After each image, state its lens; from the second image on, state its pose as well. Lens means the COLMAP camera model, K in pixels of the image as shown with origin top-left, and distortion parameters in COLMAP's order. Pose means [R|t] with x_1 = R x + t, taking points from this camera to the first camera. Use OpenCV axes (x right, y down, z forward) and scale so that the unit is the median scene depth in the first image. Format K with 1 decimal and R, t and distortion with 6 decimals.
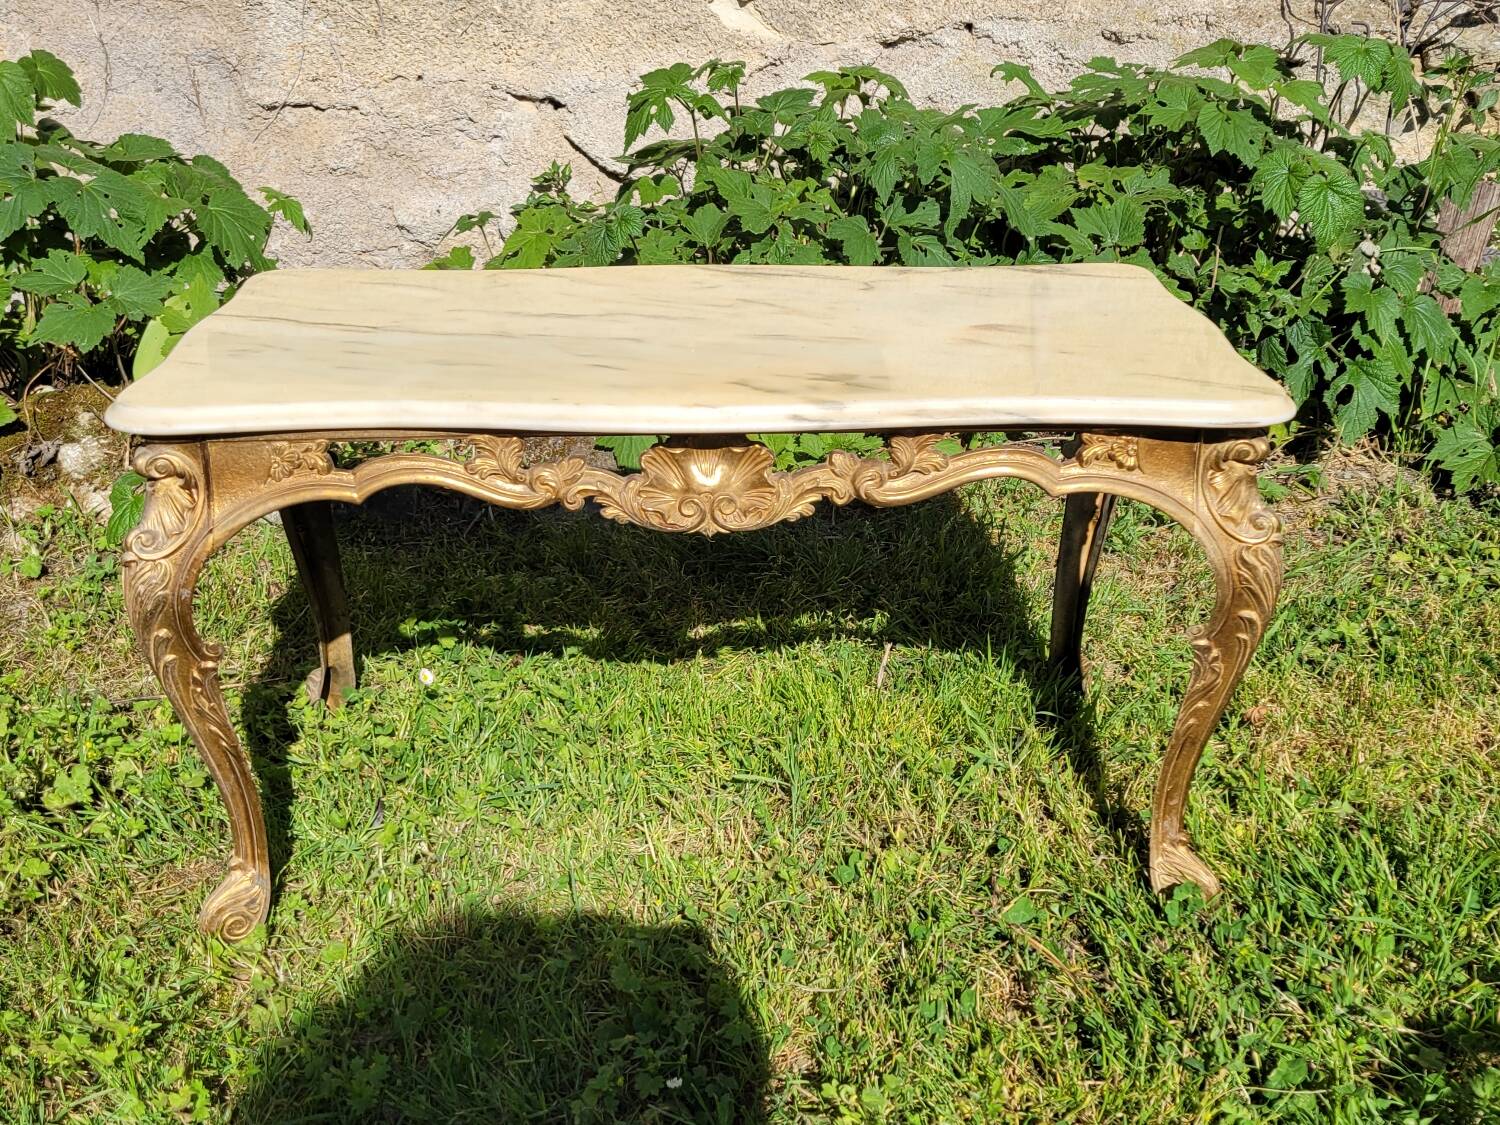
lens RADIAL K [[1650.7, 0, 746.9], [0, 1650.7, 555.7], [0, 0, 1]] dist [0.050133, 0.000000]
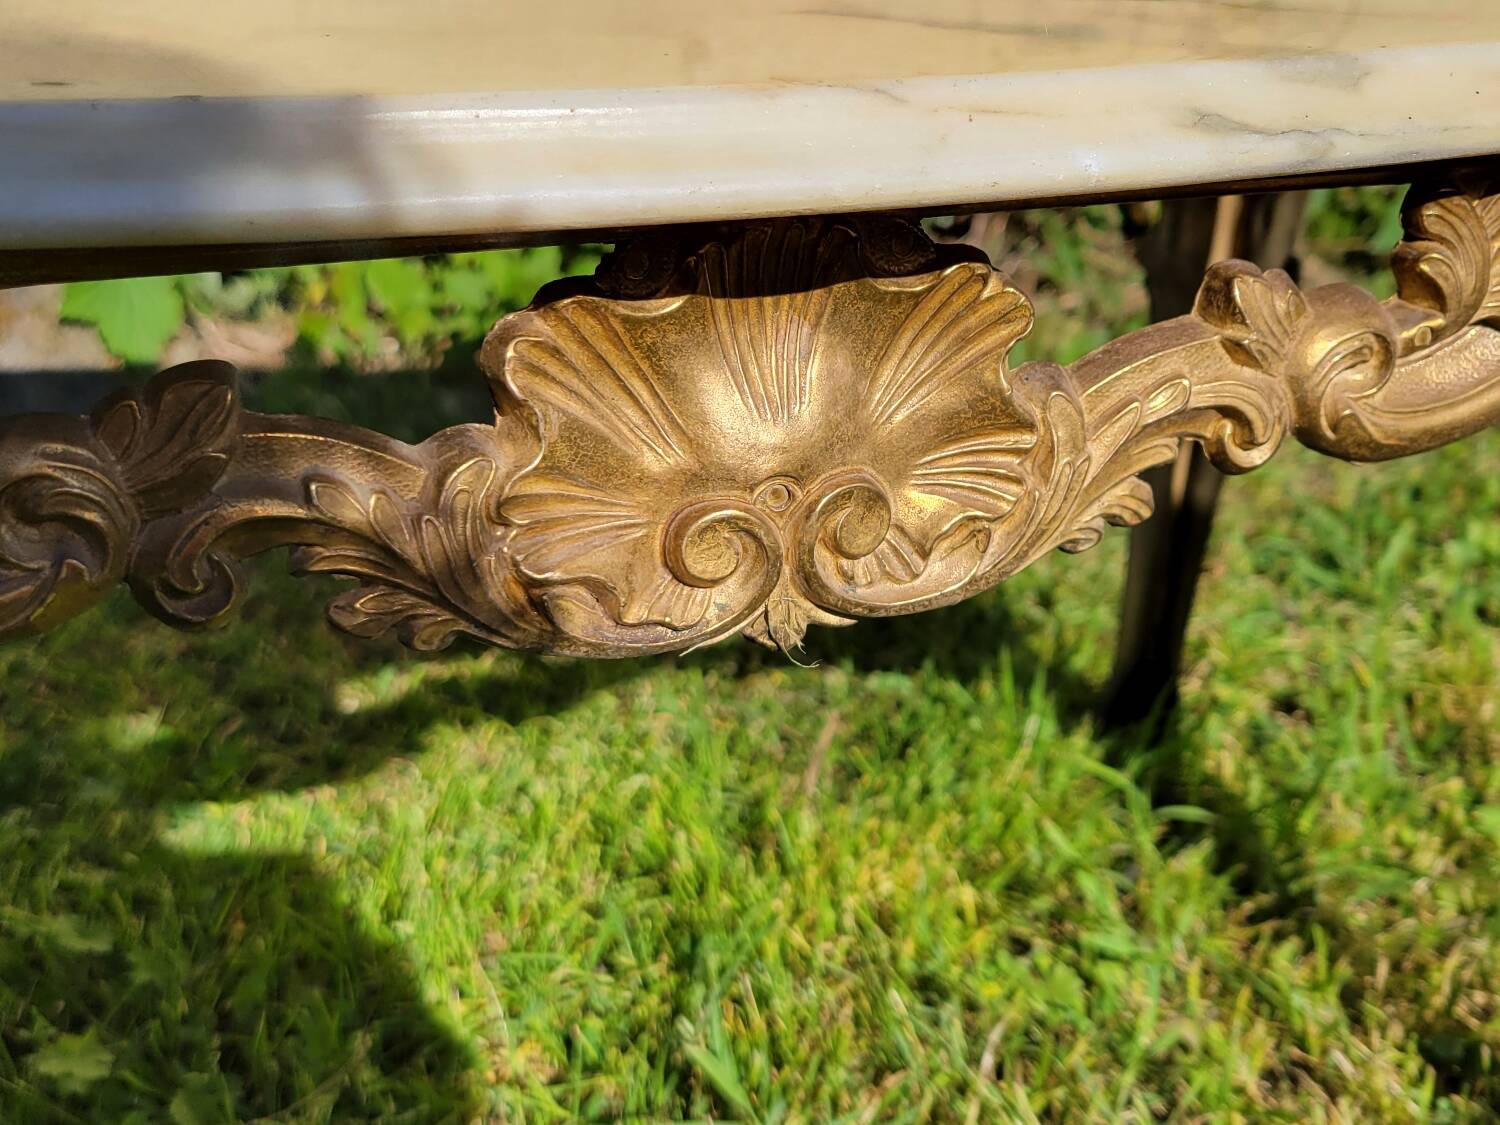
lens RADIAL K [[1651.0, 0, 753.3], [0, 1651.0, 550.5], [0, 0, 1]] dist [0.039201, 0.000000]
pose [[0.945234, -0.115150, 0.305408, -0.089227], [0.090279, 0.991433, 0.094393, -0.044306], [-0.313661, -0.061651, 0.947531, 0.681965]]
